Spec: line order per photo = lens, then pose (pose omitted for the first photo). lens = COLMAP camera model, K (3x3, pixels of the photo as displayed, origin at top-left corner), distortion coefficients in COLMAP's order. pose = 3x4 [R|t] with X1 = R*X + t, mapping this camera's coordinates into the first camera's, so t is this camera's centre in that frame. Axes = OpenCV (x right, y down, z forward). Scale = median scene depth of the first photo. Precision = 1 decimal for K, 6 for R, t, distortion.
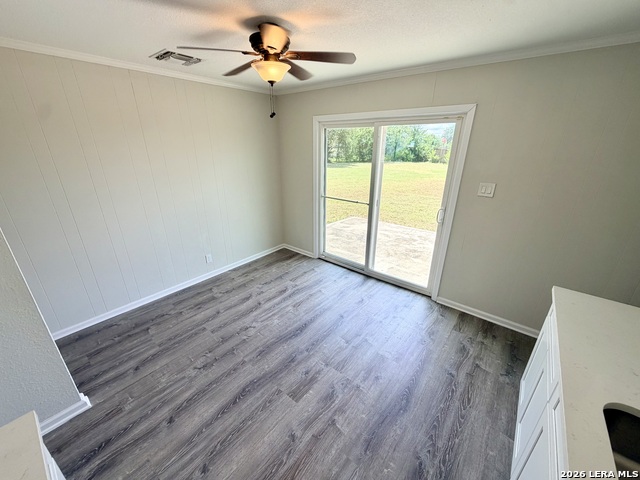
lens RADIAL K [[255.9, 0, 319.1], [0, 255.9, 244.2], [0, 0, 1]] dist [-0.000650, -0.000249]
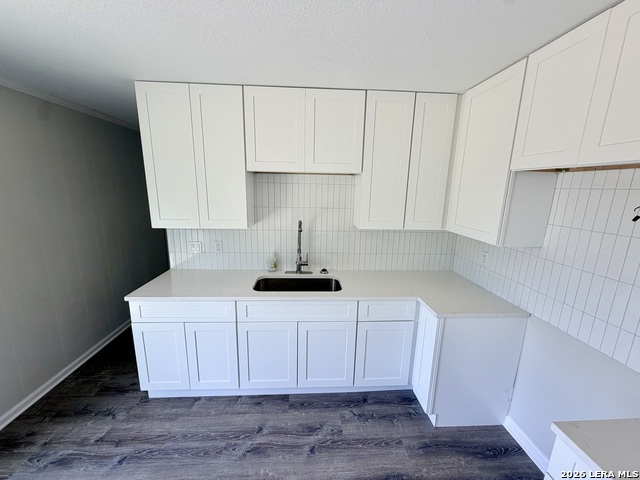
lens RADIAL K [[255.9, 0, 317.4], [0, 255.9, 240.4], [0, 0, 1]] dist [-0.000650, -0.000249]
pose [[-0.675118, -0.165432, 0.718922, -0.377626], [0.253016, 0.863496, 0.436300, -0.290627], [-0.692964, 0.476452, -0.541105, 0.779832]]
